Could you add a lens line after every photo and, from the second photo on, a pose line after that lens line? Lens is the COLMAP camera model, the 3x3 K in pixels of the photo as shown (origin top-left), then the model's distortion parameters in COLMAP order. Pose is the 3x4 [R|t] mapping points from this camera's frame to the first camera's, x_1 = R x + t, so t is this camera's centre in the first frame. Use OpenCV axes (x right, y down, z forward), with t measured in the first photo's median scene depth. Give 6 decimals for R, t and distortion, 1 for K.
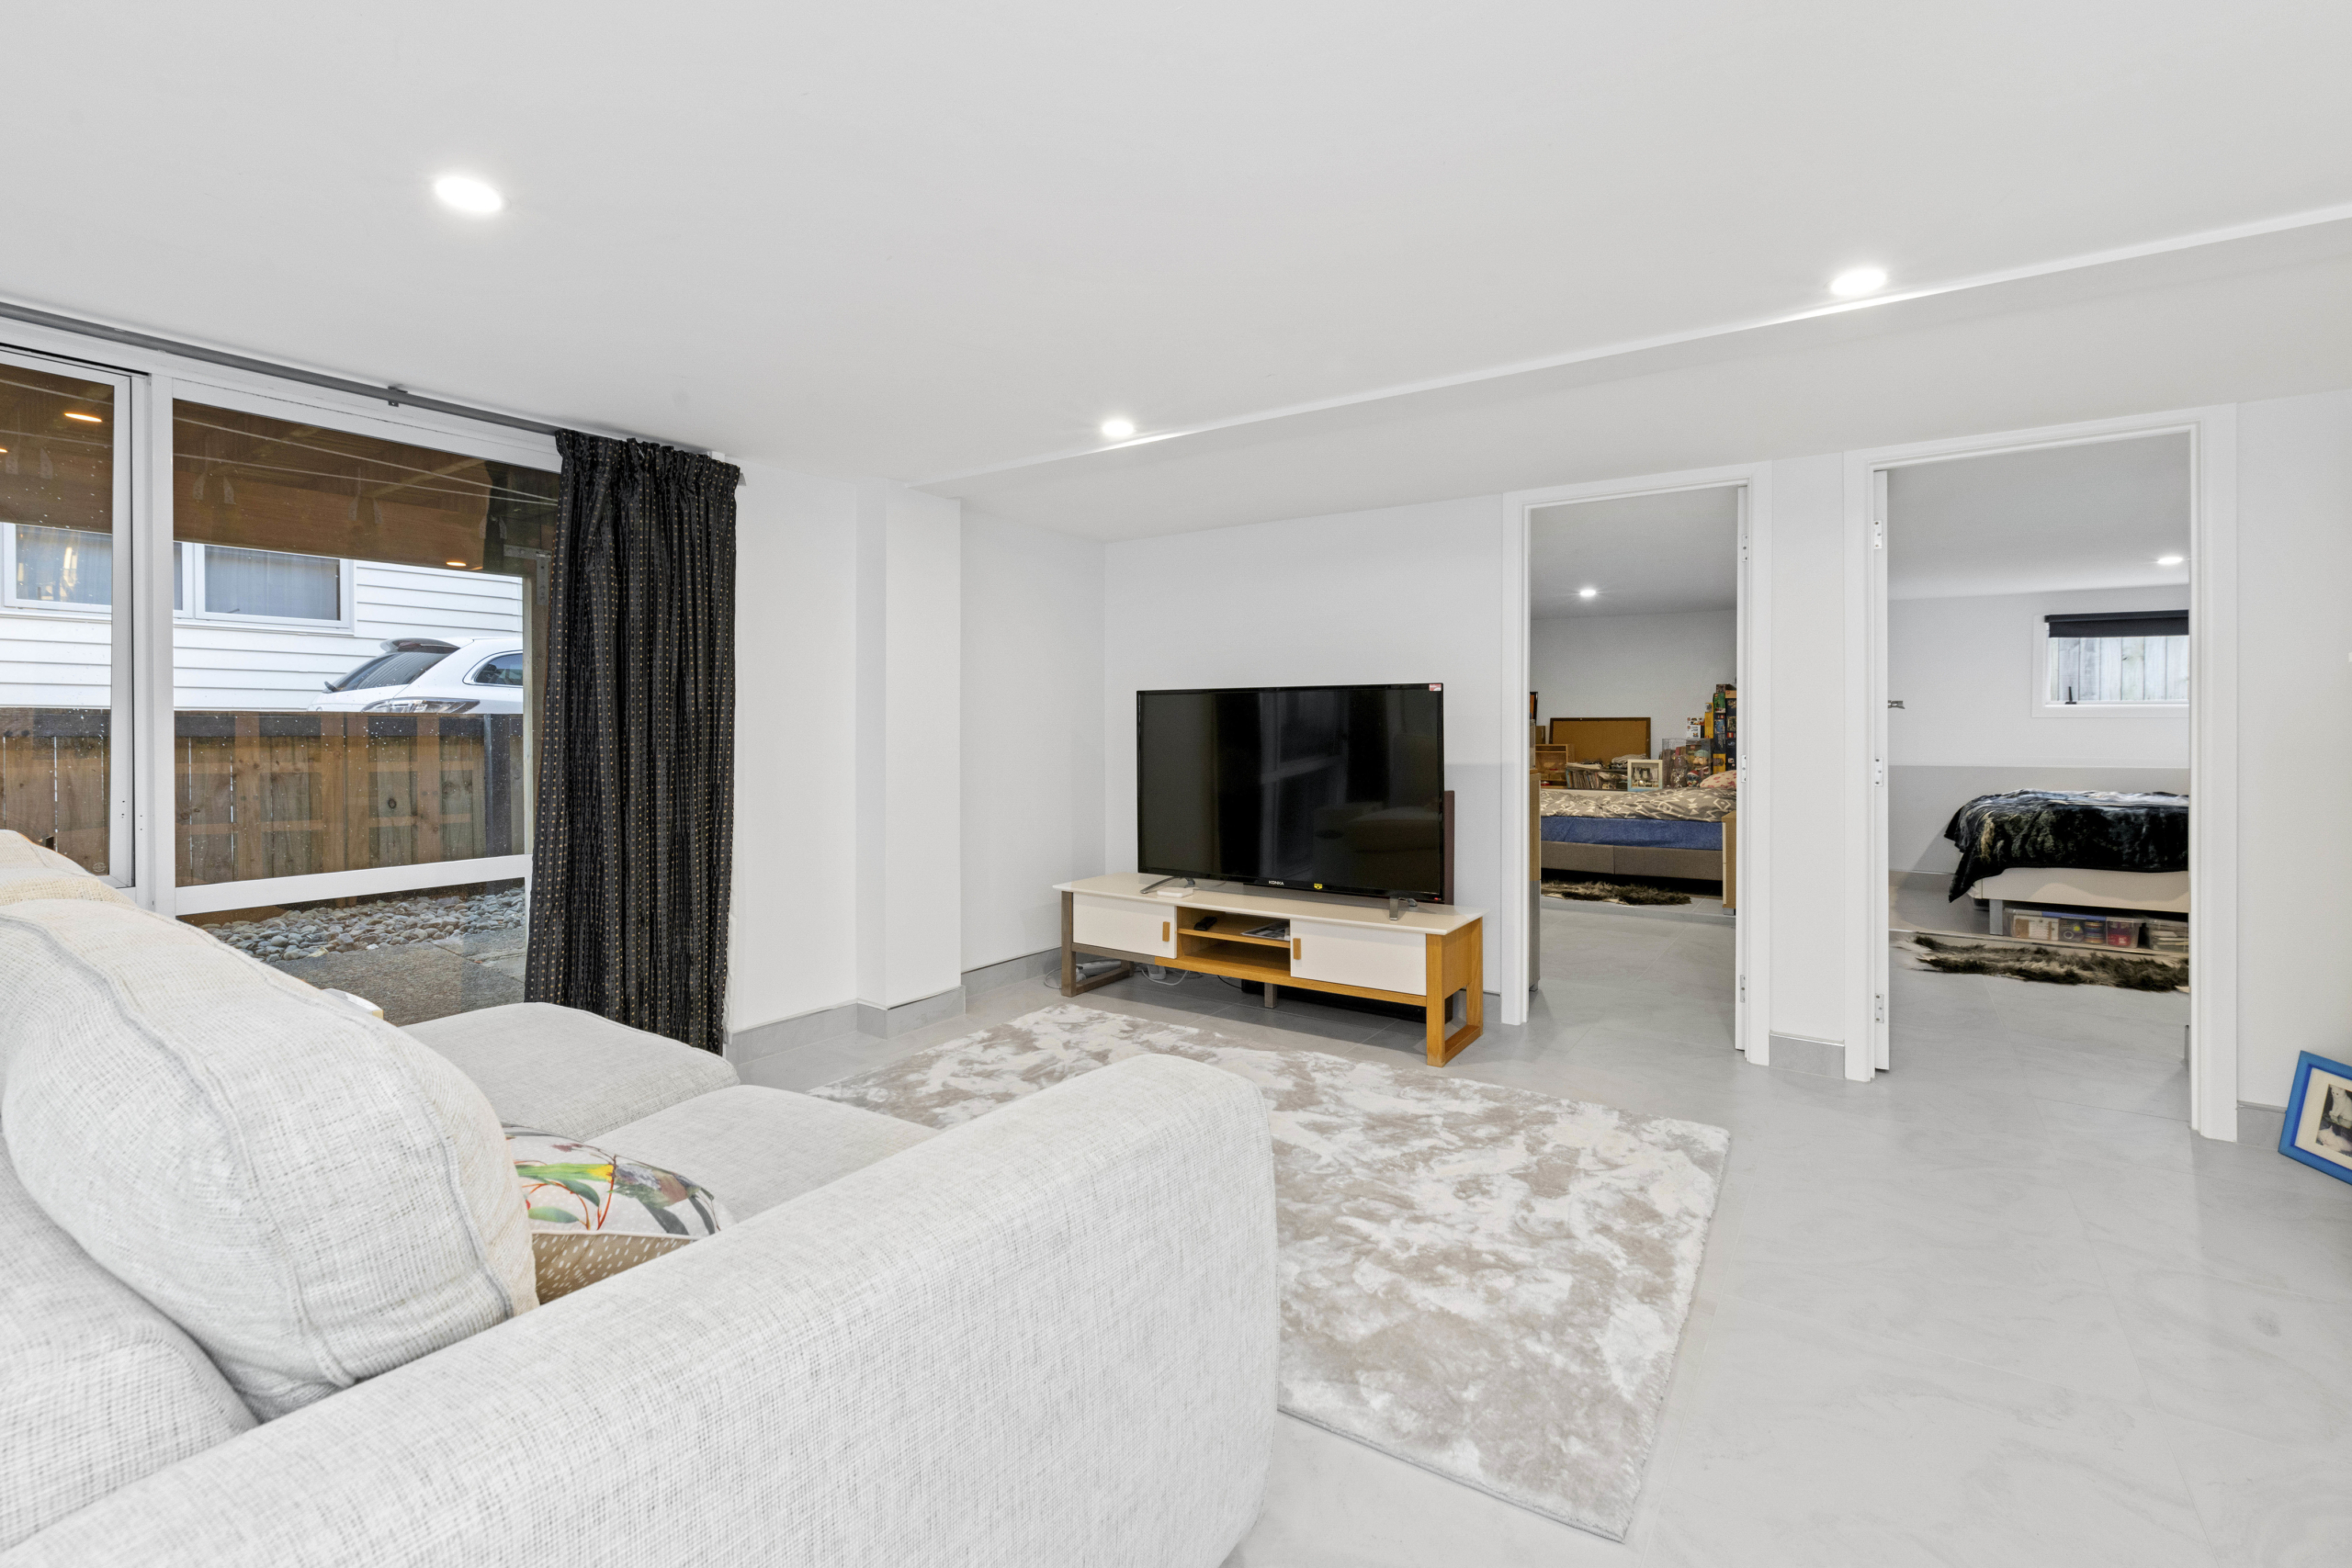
lens RADIAL K [[1020.5, 0, 1197.9], [0, 1020.5, 722.5], [0, 0, 1]] dist [-0.003193, 0.000220]
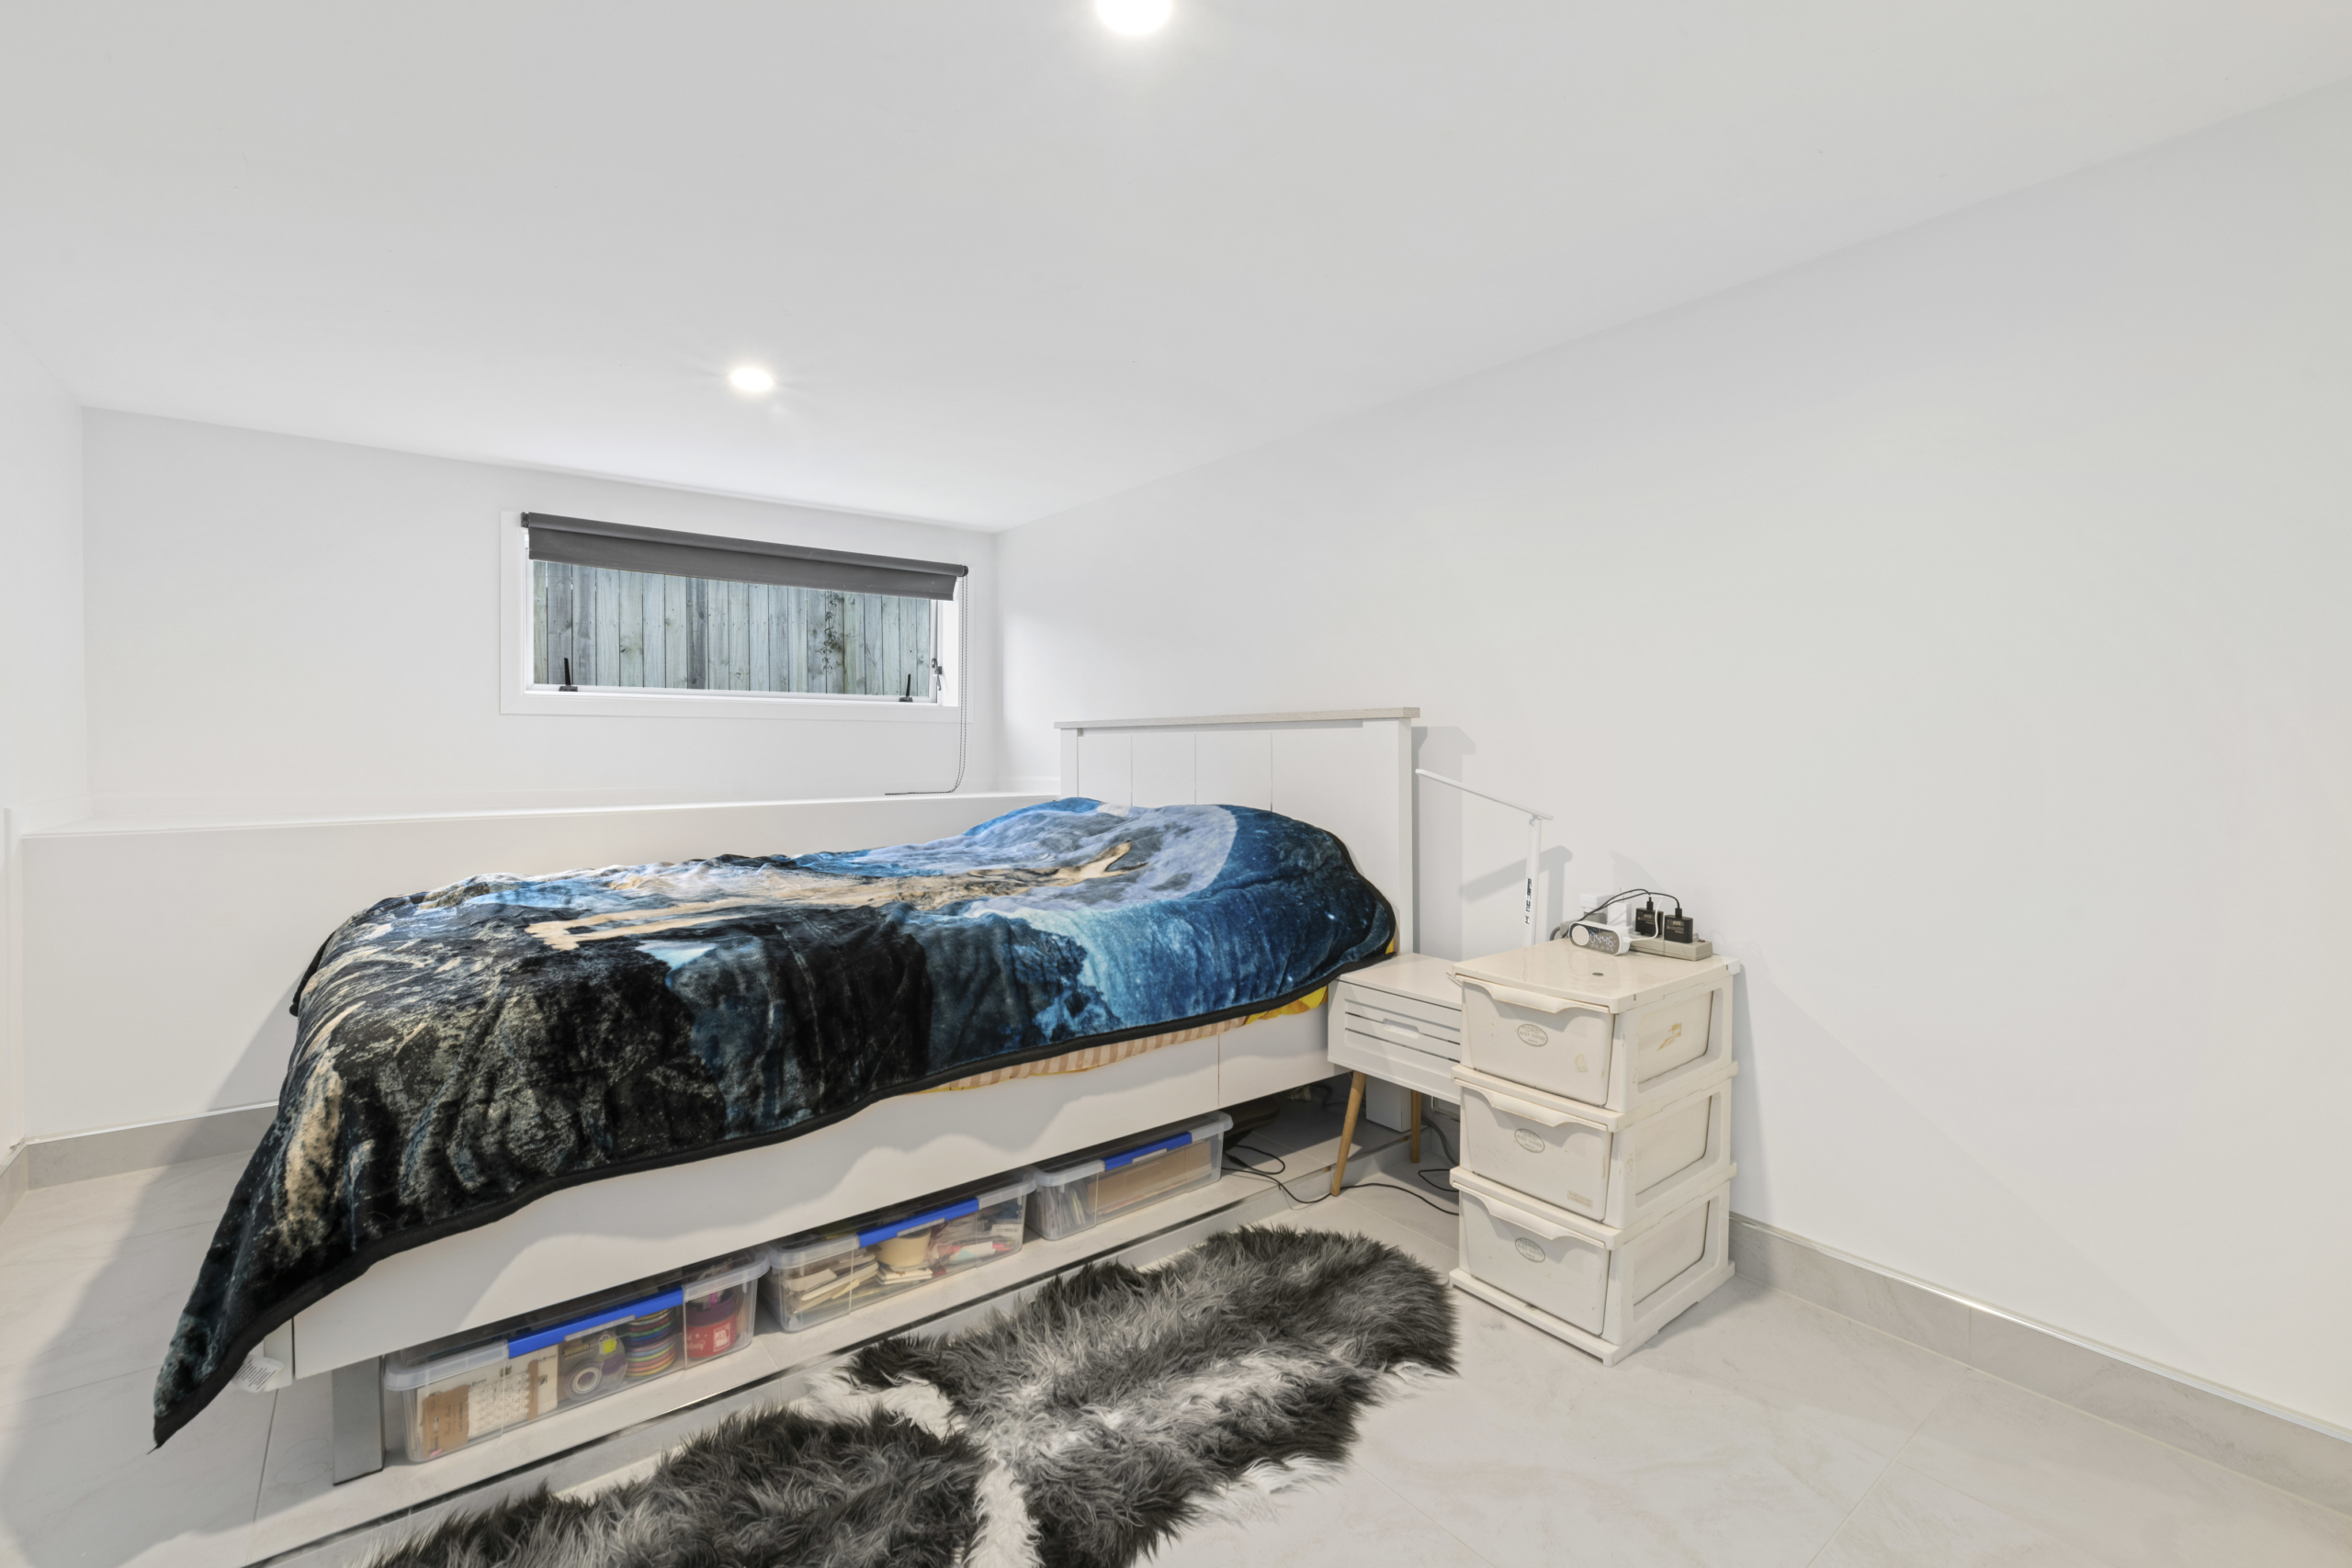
lens RADIAL K [[1020.5, 0, 1174.9], [0, 1020.5, 764.5], [0, 0, 1]] dist [-0.003193, 0.000220]
pose [[0.312740, -0.023925, 0.949537, 0.602001], [-0.000154, 0.999681, 0.025240, 0.008850], [-0.949839, -0.008040, 0.312637, 0.712244]]
